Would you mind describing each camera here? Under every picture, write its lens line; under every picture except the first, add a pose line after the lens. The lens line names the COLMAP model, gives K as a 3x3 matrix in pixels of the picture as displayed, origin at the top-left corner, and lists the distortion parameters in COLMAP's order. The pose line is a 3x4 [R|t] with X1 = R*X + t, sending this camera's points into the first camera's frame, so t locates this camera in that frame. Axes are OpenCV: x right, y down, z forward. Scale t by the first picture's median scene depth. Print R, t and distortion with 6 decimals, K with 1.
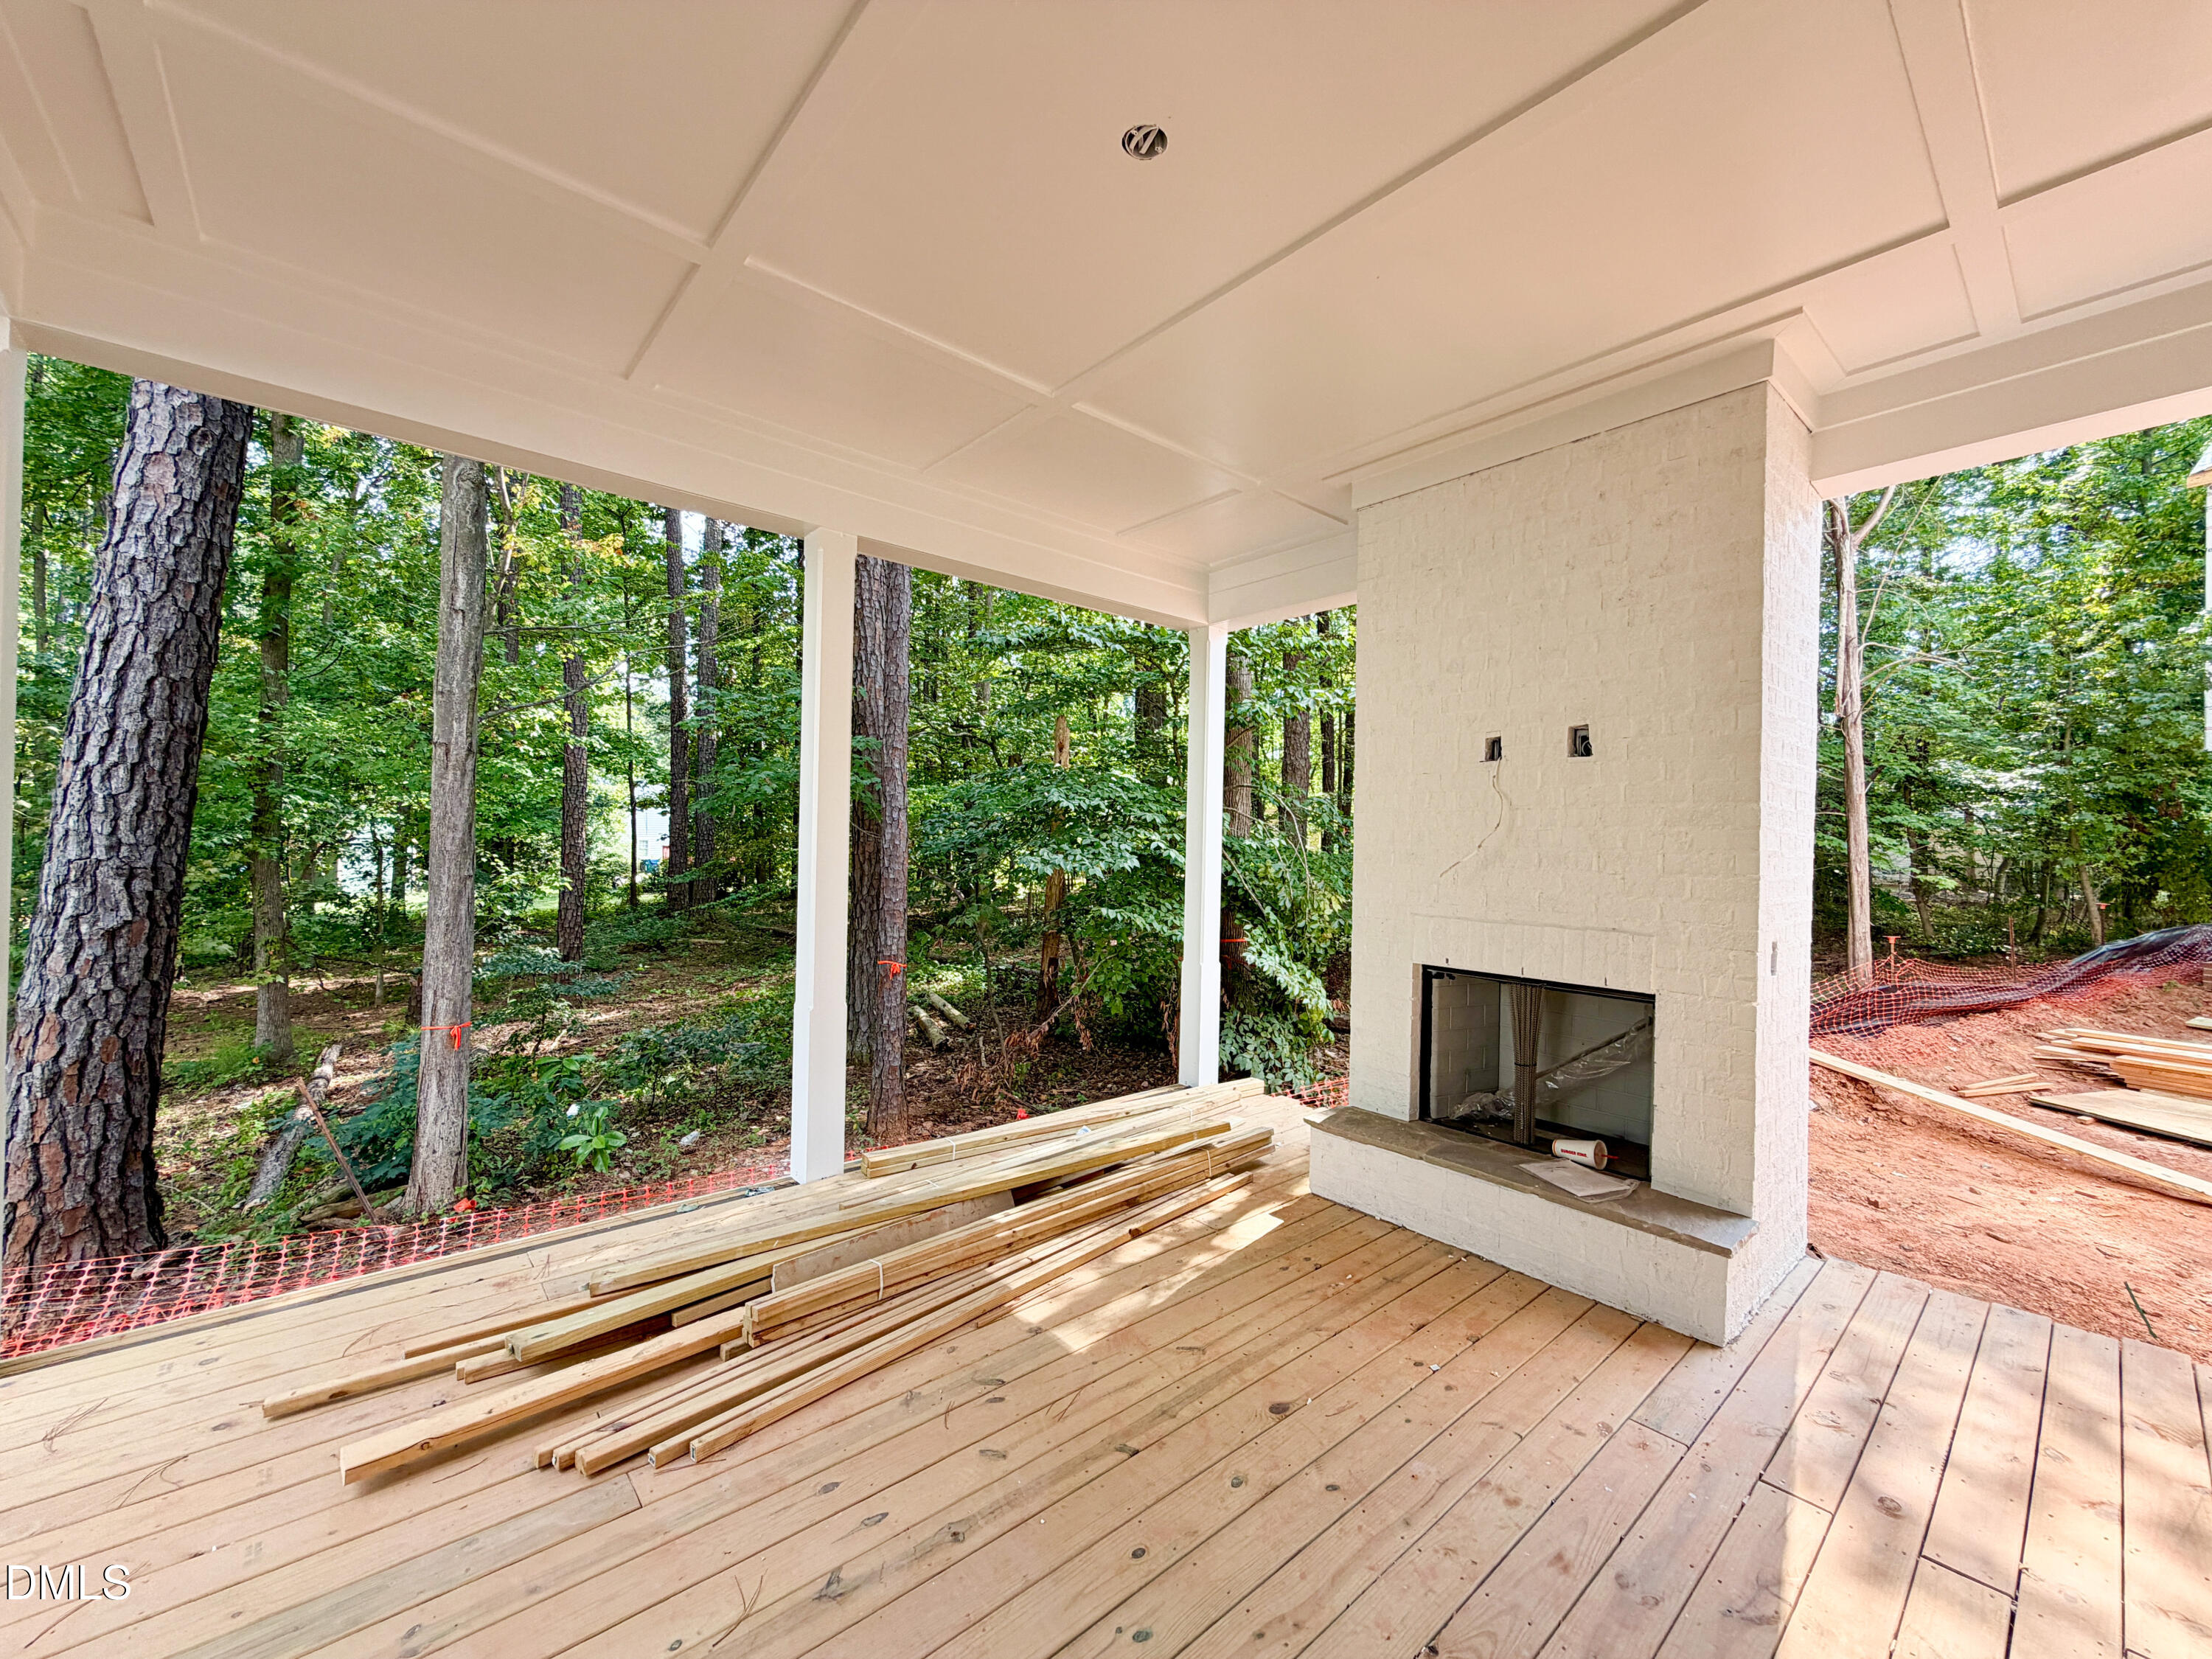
lens RADIAL K [[882.3, 0, 1099.6], [0, 882.3, 838.0], [0, 0, 1]] dist [-0.000297, 0.000086]
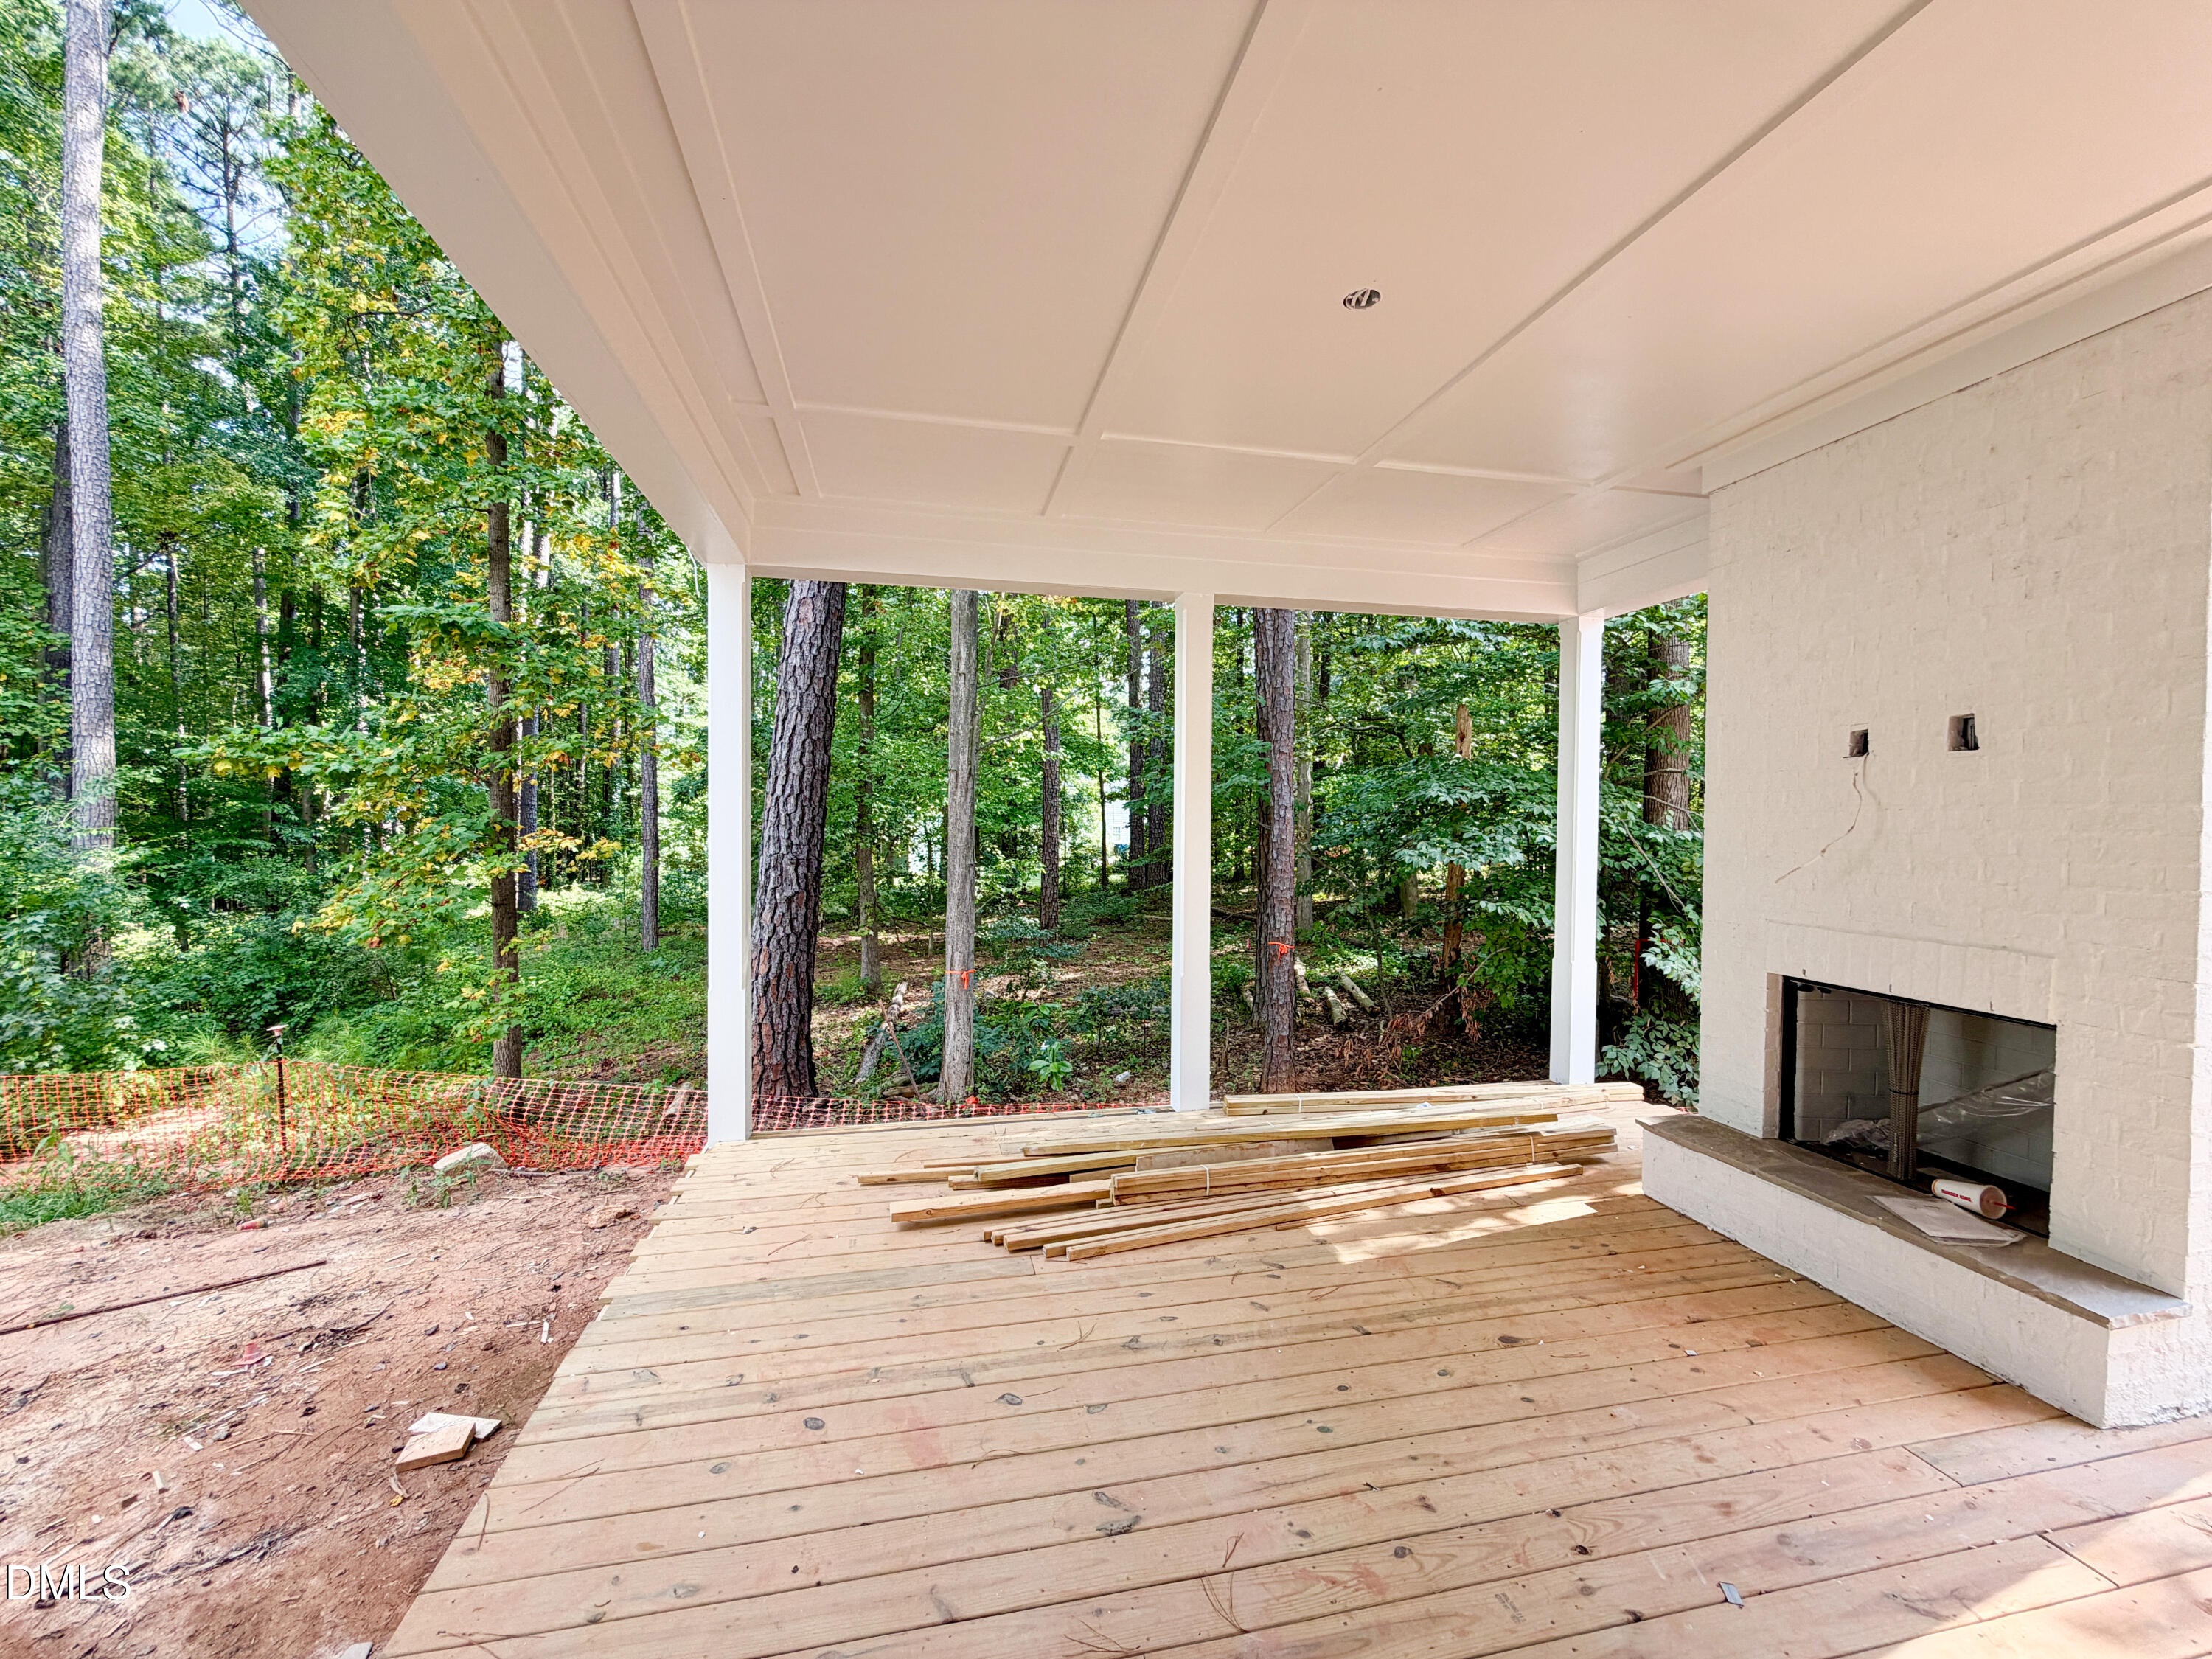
lens RADIAL K [[882.3, 0, 1099.6], [0, 882.3, 838.0], [0, 0, 1]] dist [-0.000297, 0.000086]
pose [[0.877155, -0.003895, -0.480192, 0.161909], [0.013316, 0.999780, 0.016214, -0.023586], [0.480024, -0.020617, 0.877013, -0.148949]]
